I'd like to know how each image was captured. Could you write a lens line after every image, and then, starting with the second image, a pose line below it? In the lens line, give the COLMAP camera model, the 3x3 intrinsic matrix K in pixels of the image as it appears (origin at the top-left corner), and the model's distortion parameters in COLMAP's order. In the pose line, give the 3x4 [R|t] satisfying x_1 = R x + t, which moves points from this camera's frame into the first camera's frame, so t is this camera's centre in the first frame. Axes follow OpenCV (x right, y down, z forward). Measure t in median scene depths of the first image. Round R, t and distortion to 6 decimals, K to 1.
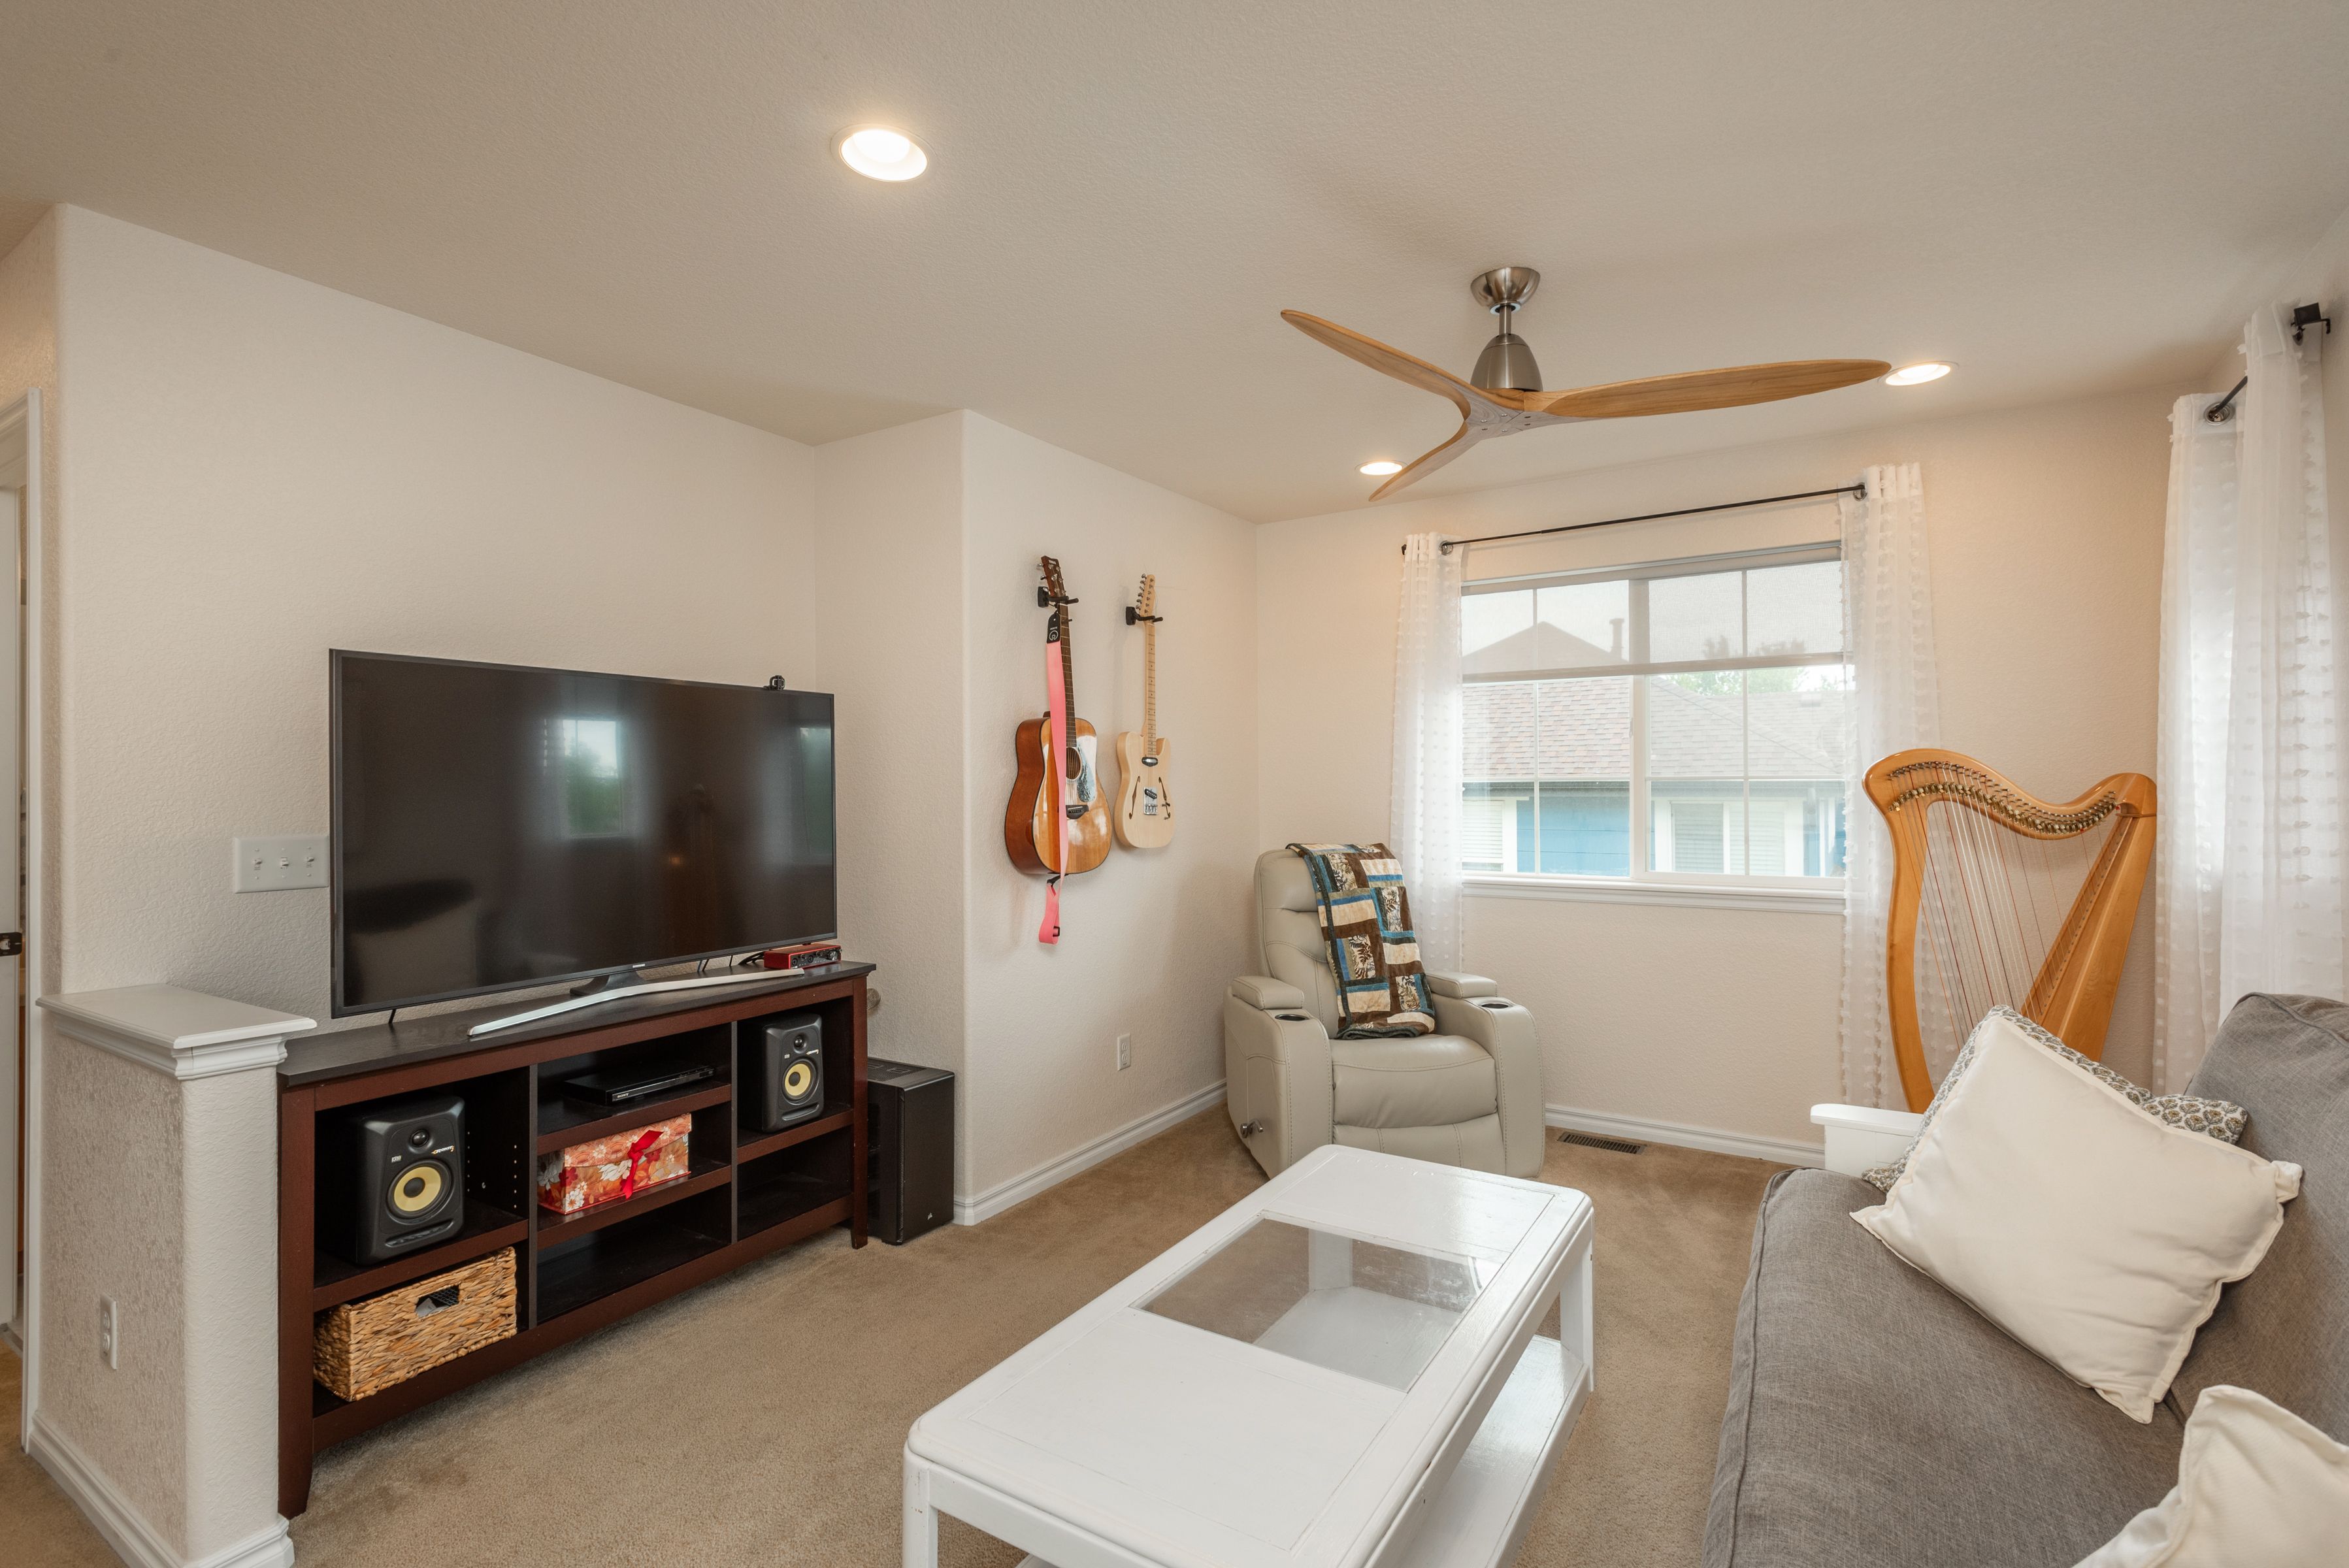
lens RADIAL K [[1085.1, 0, 1187.1], [0, 1085.1, 790.2], [0, 0, 1]] dist [0.015449, -0.003981]
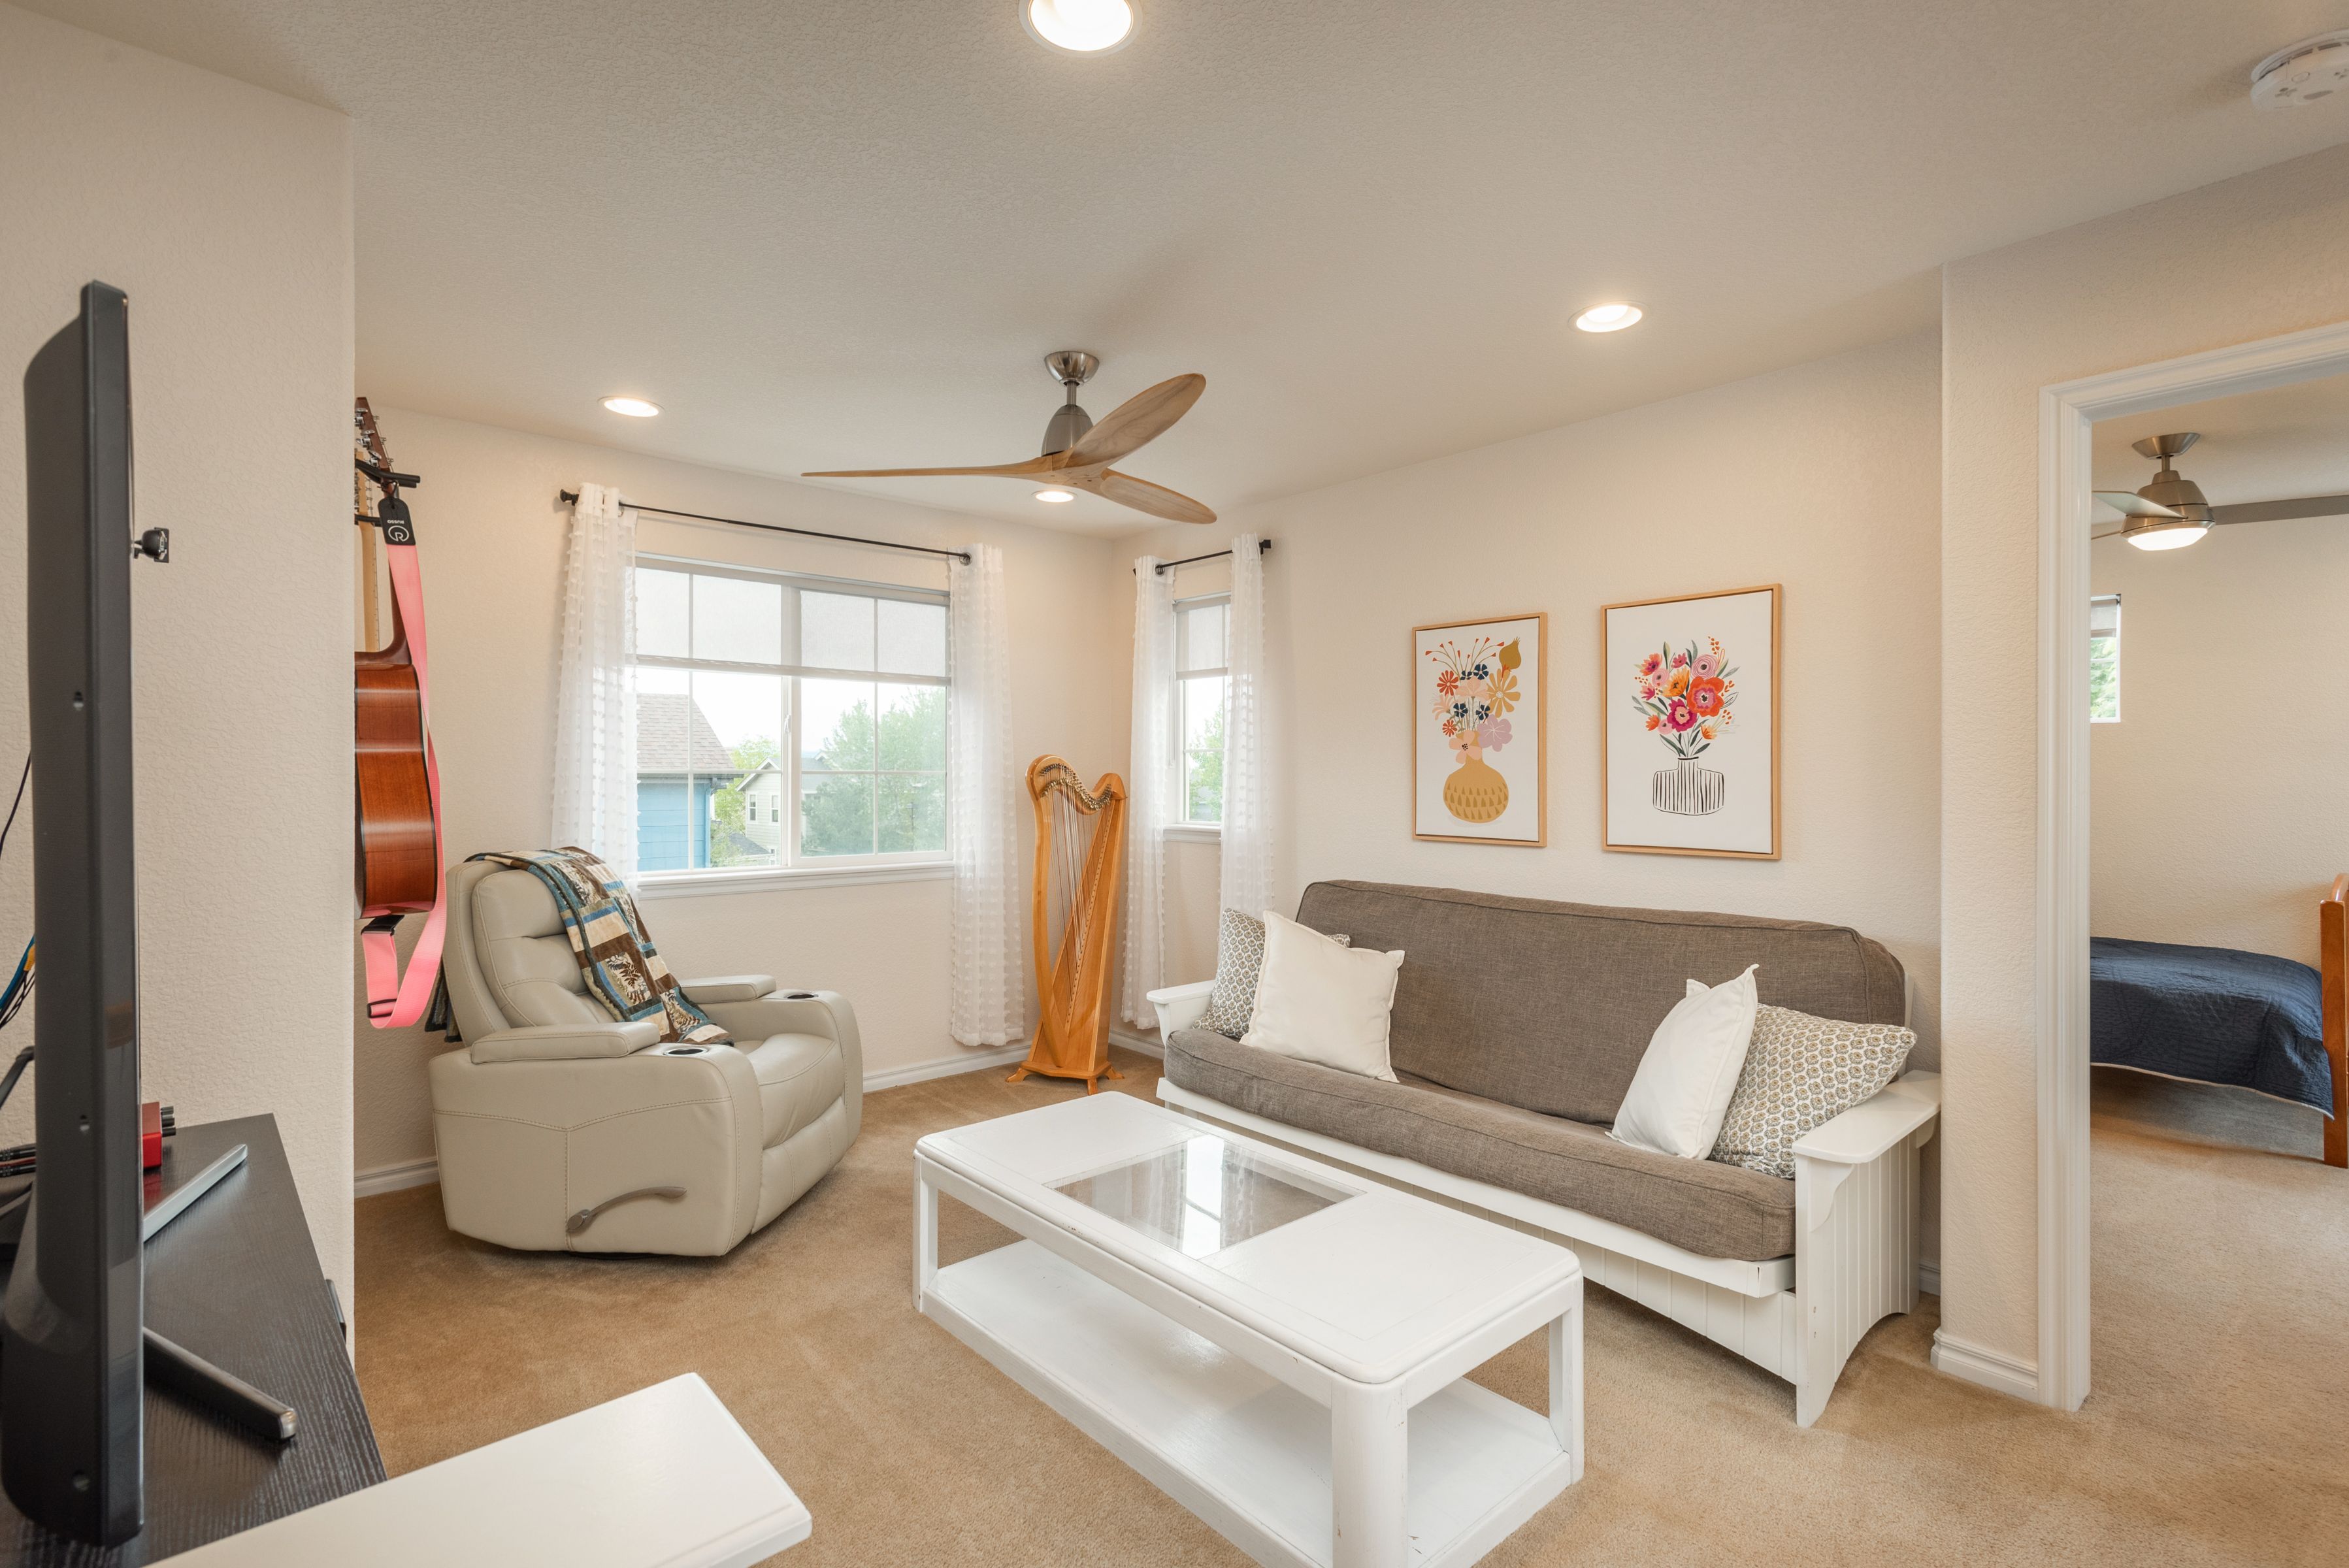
lens RADIAL K [[1085.1, 0, 1176.3], [0, 1085.1, 781.4], [0, 0, 1]] dist [0.015449, -0.003981]
pose [[0.296656, 0.001720, 0.954983, -0.522426], [-0.003457, 0.999994, -0.000727, -0.002227], [-0.954978, -0.003085, 0.296660, 0.330927]]
